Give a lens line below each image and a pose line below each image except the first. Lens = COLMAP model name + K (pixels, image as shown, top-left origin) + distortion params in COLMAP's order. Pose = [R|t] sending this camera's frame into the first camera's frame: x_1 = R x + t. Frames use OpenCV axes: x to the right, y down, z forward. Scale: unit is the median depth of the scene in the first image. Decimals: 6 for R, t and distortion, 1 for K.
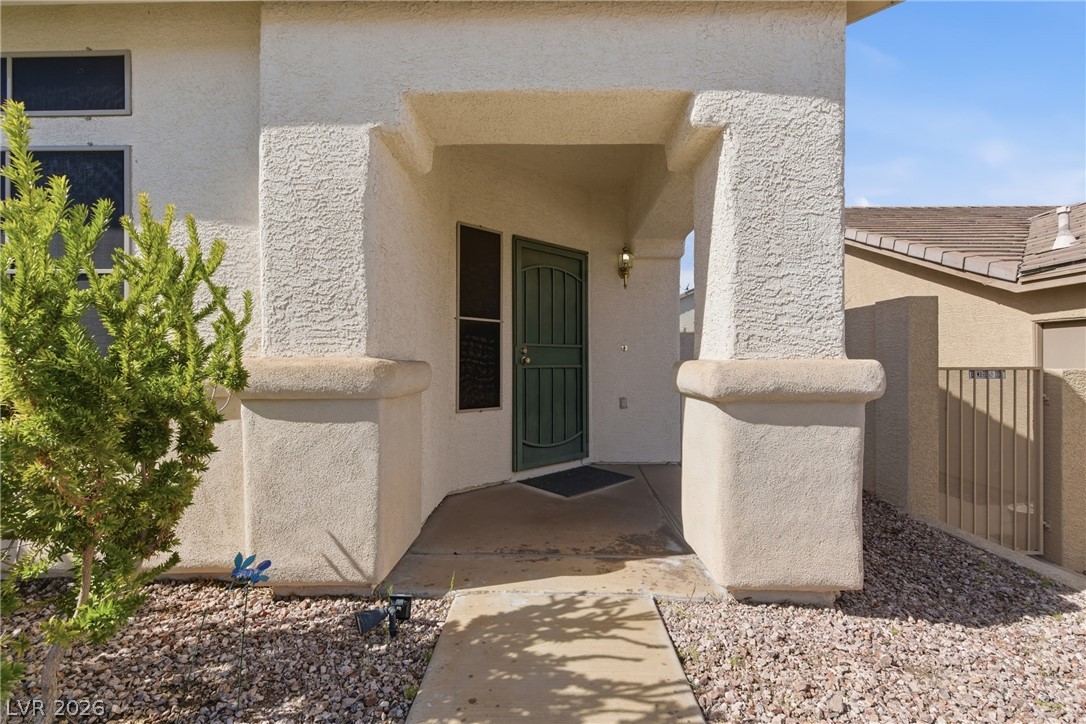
lens RADIAL K [[524.5, 0, 541.5], [0, 524.5, 365.2], [0, 0, 1]] dist [0.002164, 0.000083]
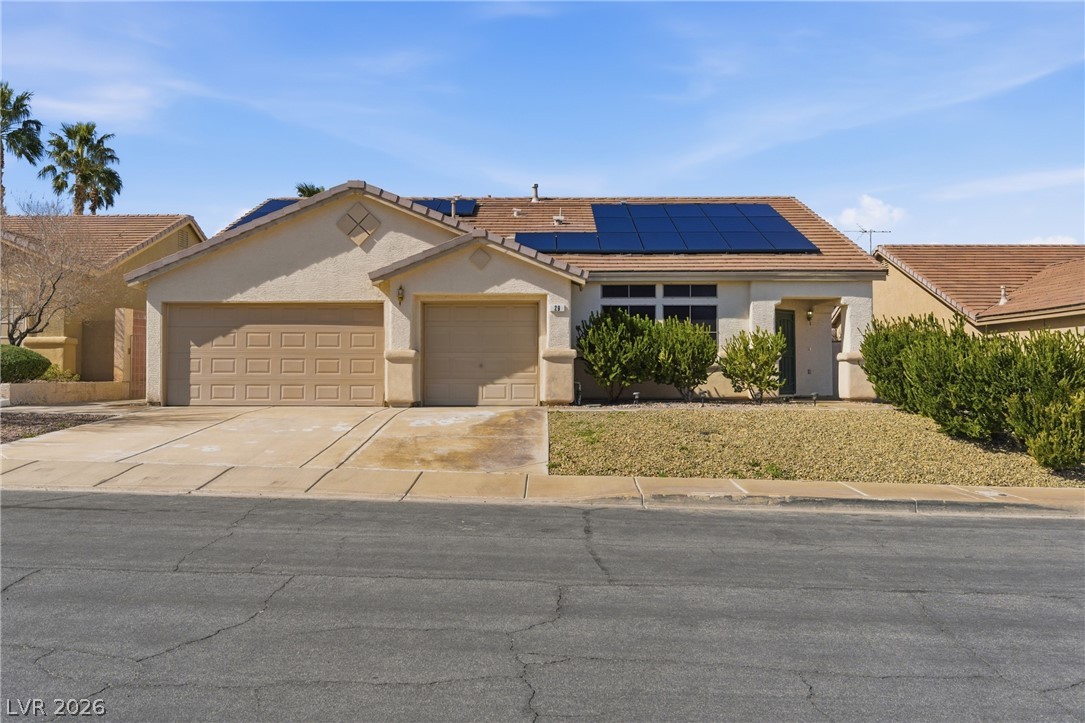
lens RADIAL K [[908.4, 0, 543.3], [0, 908.4, 344.6], [0, 0, 1]] dist [-0.011649, 0.012507]
pose [[0.999988, 0.004764, 0.001128, -2.357628], [-0.004722, 0.999406, -0.034151, 0.211377], [-0.001290, 0.034145, 0.999416, -7.018870]]
